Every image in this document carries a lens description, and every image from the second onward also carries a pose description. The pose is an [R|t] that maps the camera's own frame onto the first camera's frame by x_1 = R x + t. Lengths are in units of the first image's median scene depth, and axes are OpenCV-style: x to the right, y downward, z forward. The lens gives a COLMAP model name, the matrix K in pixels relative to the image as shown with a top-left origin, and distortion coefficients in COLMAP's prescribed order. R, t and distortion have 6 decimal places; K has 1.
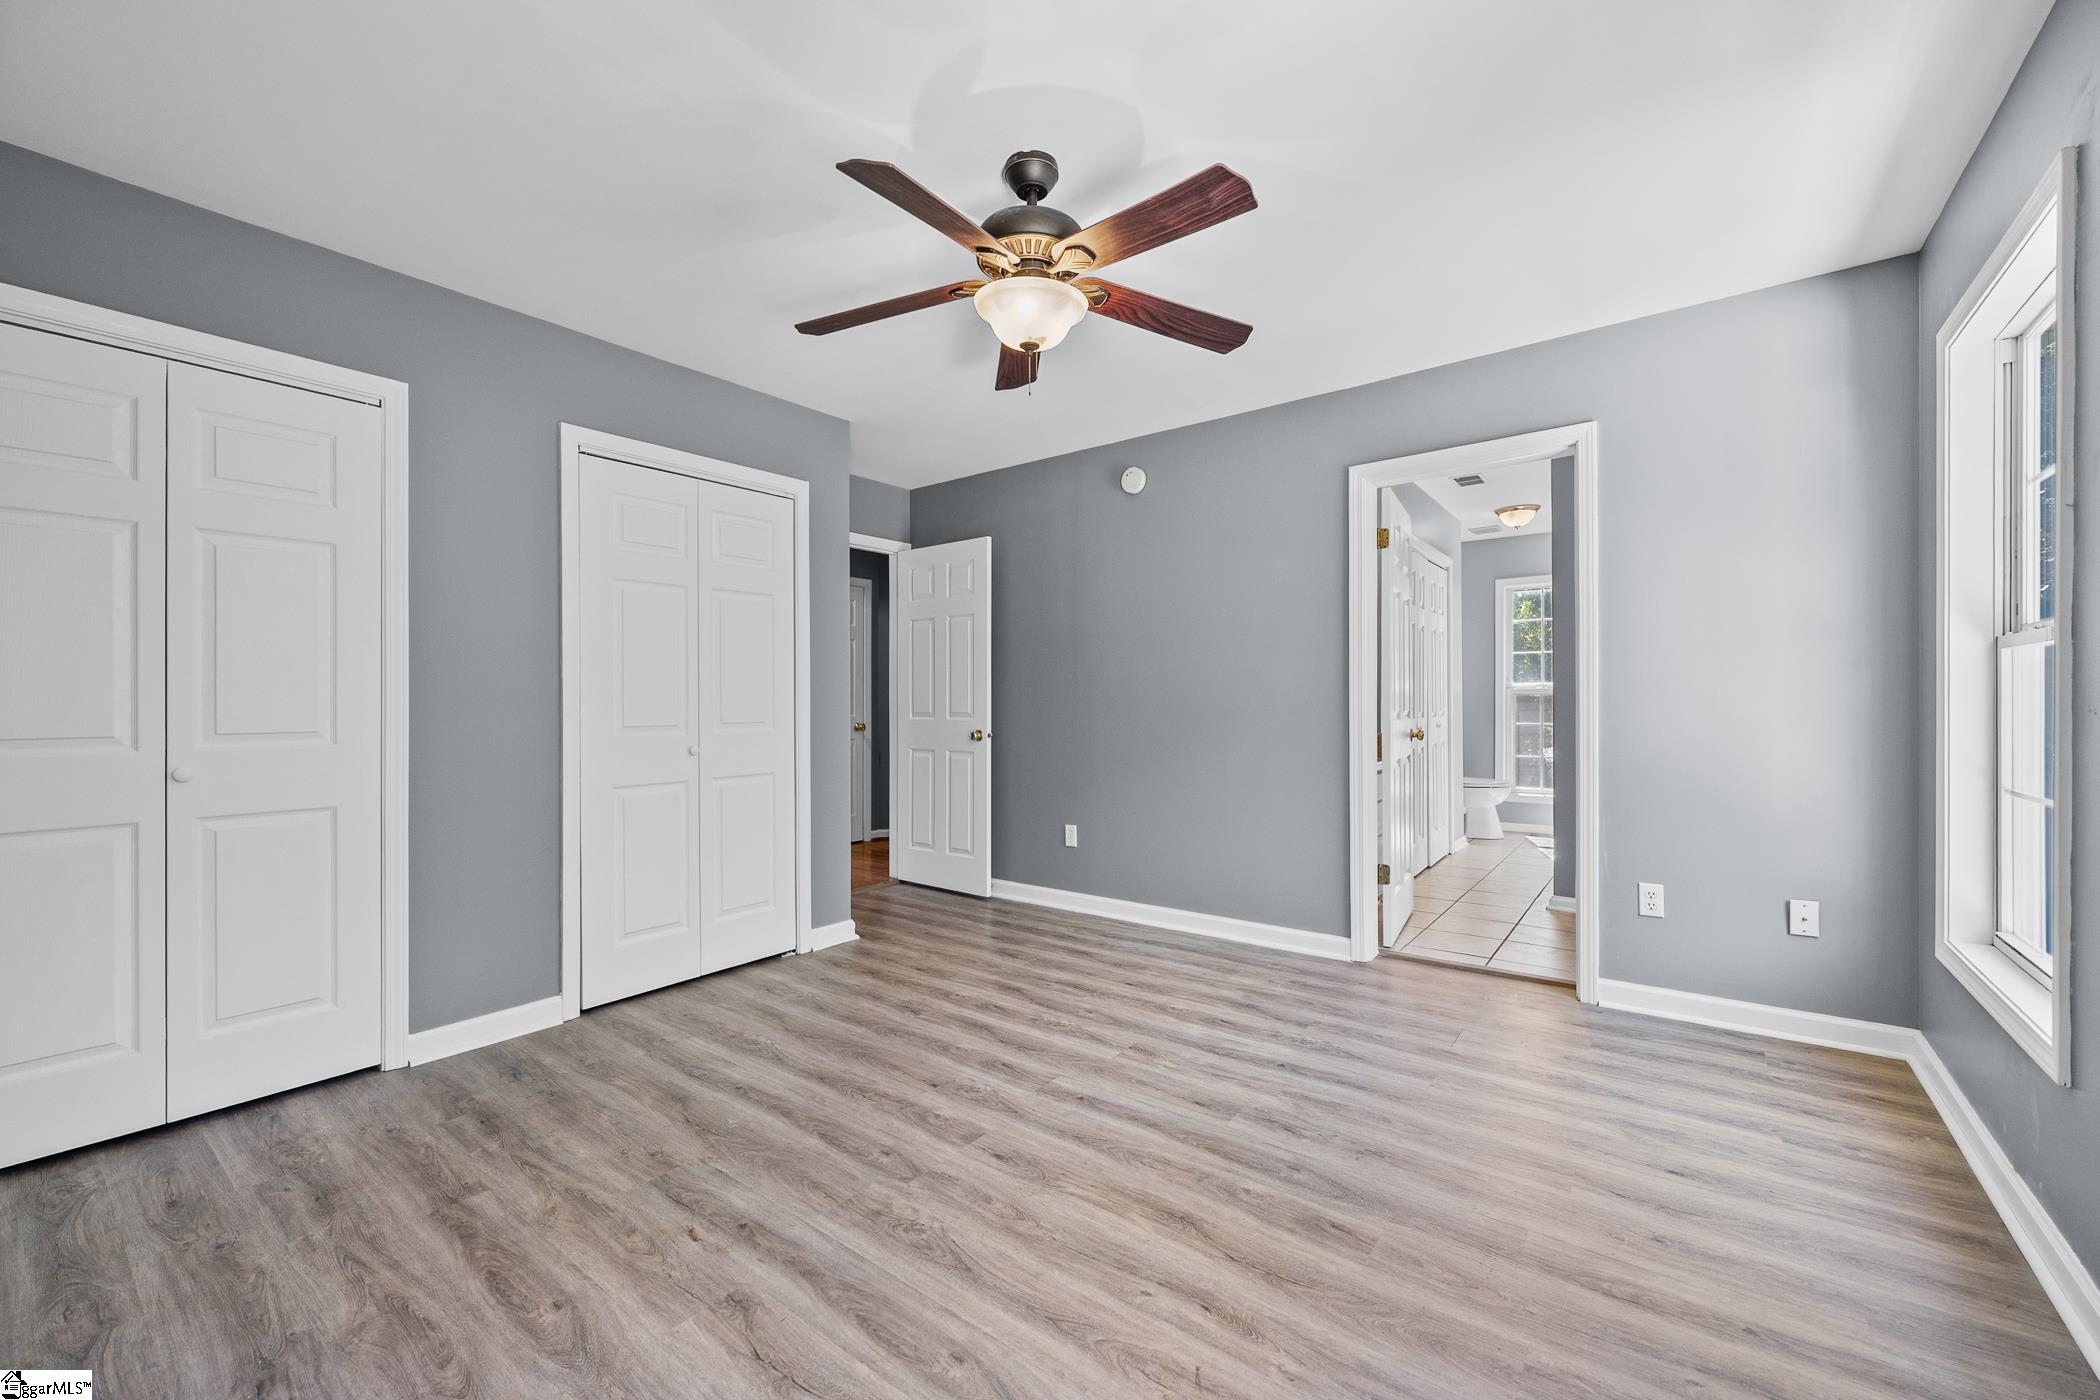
lens RADIAL K [[834.5, 0, 1051.4], [0, 834.5, 706.5], [0, 0, 1]] dist [-0.001988, 0.000166]
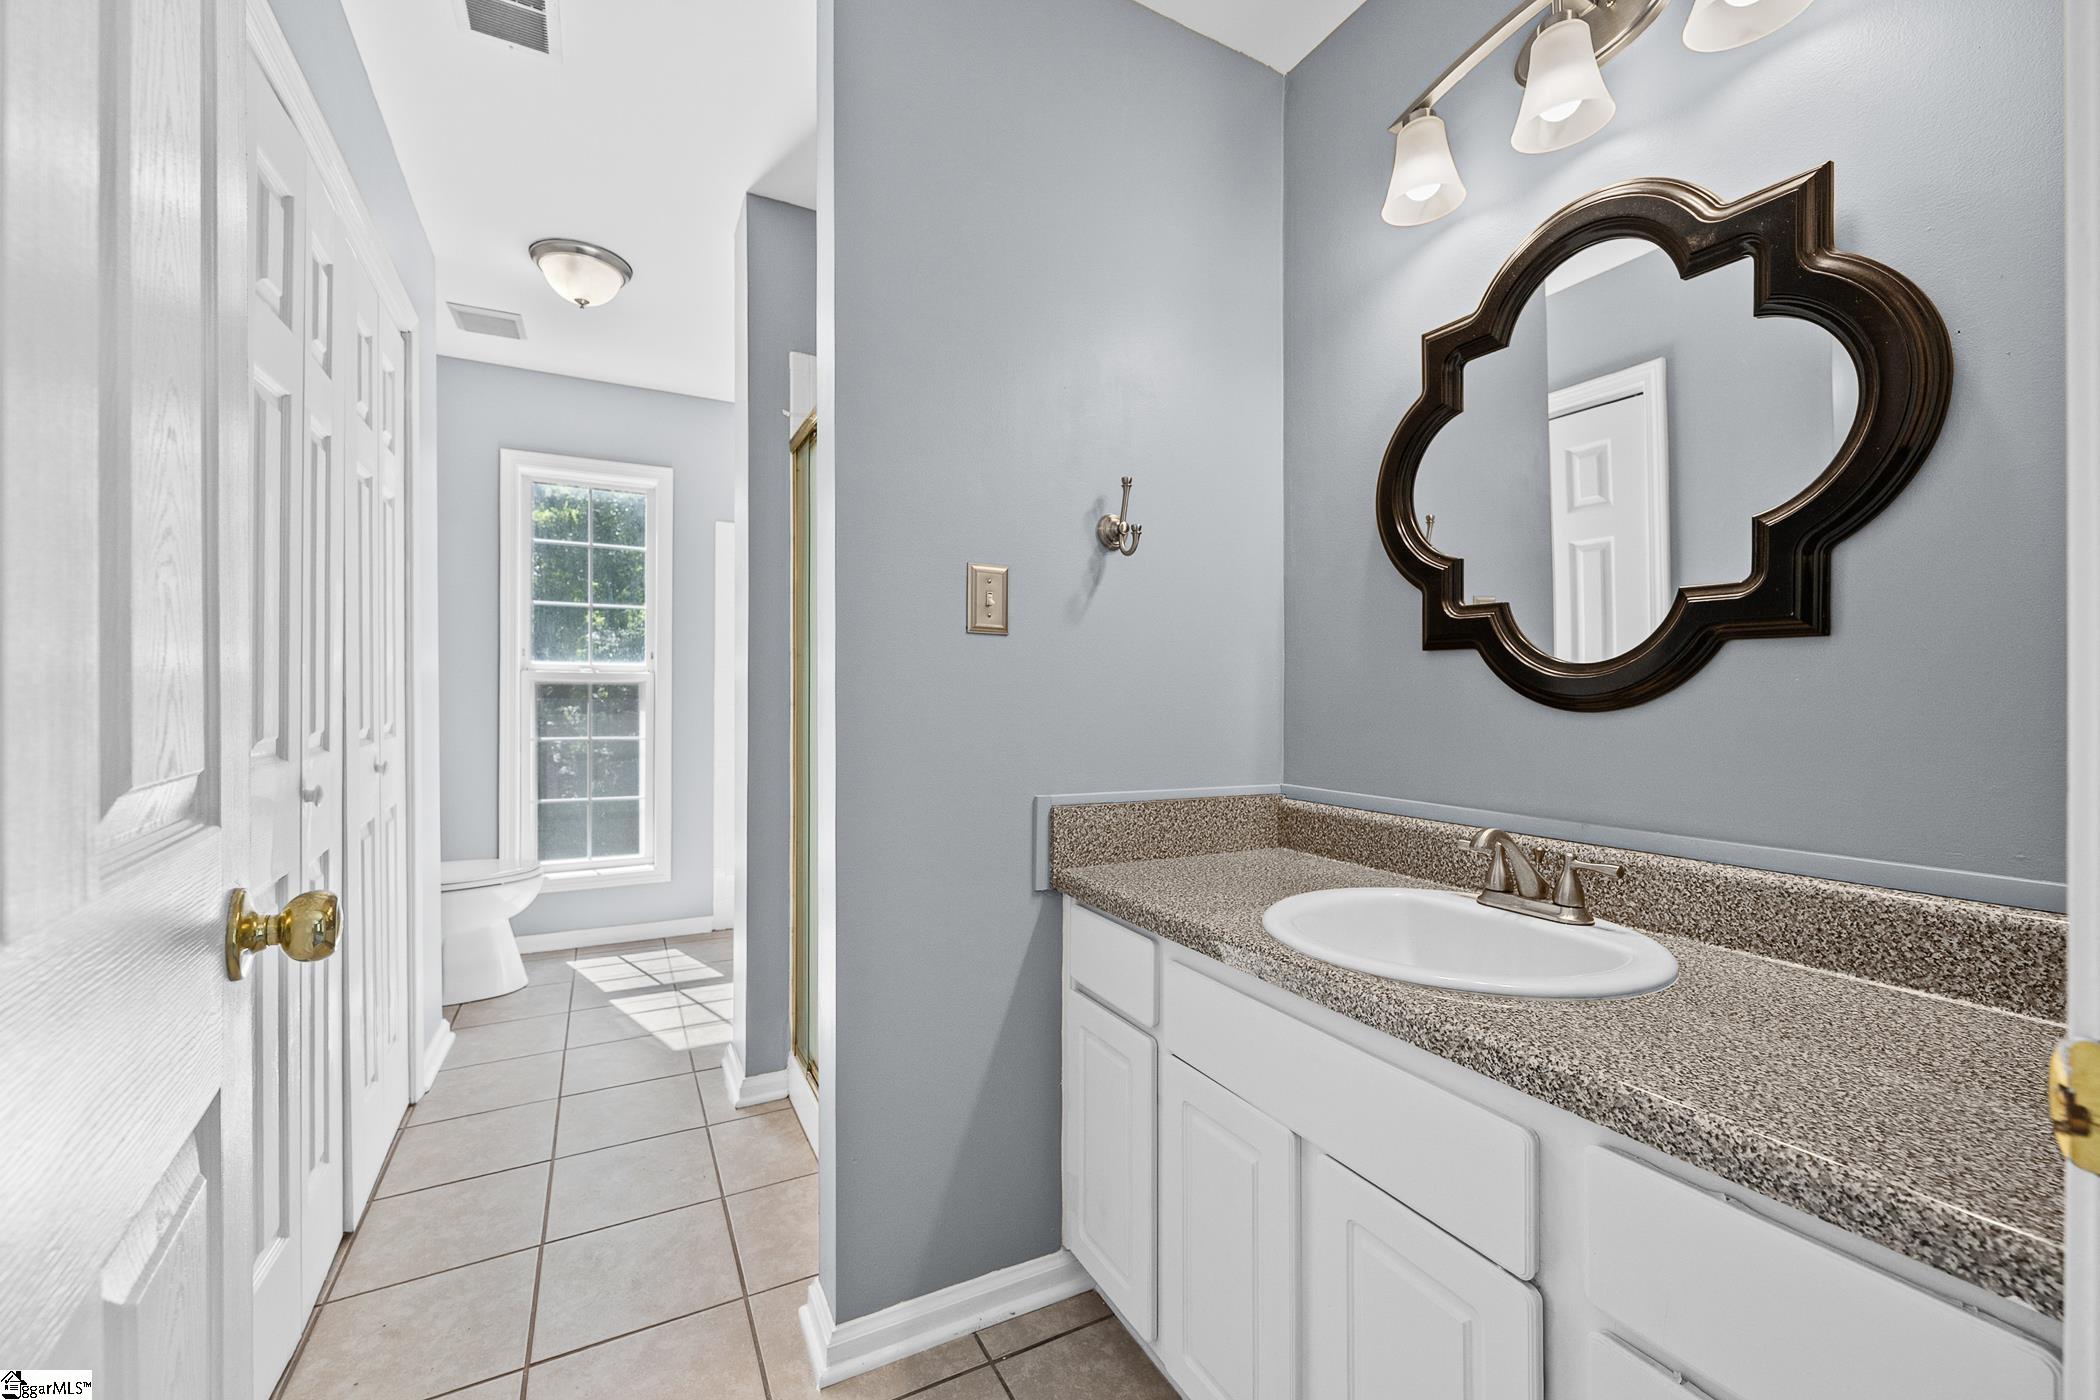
lens RADIAL K [[834.5, 0, 1041.3], [0, 834.5, 700.3], [0, 0, 1]] dist [-0.001988, 0.000166]
pose [[0.422905, -0.000806, 0.906174, 0.636476], [-0.001547, 0.999998, 0.001612, -0.013717], [-0.906173, -0.002083, 0.422903, 1.435616]]
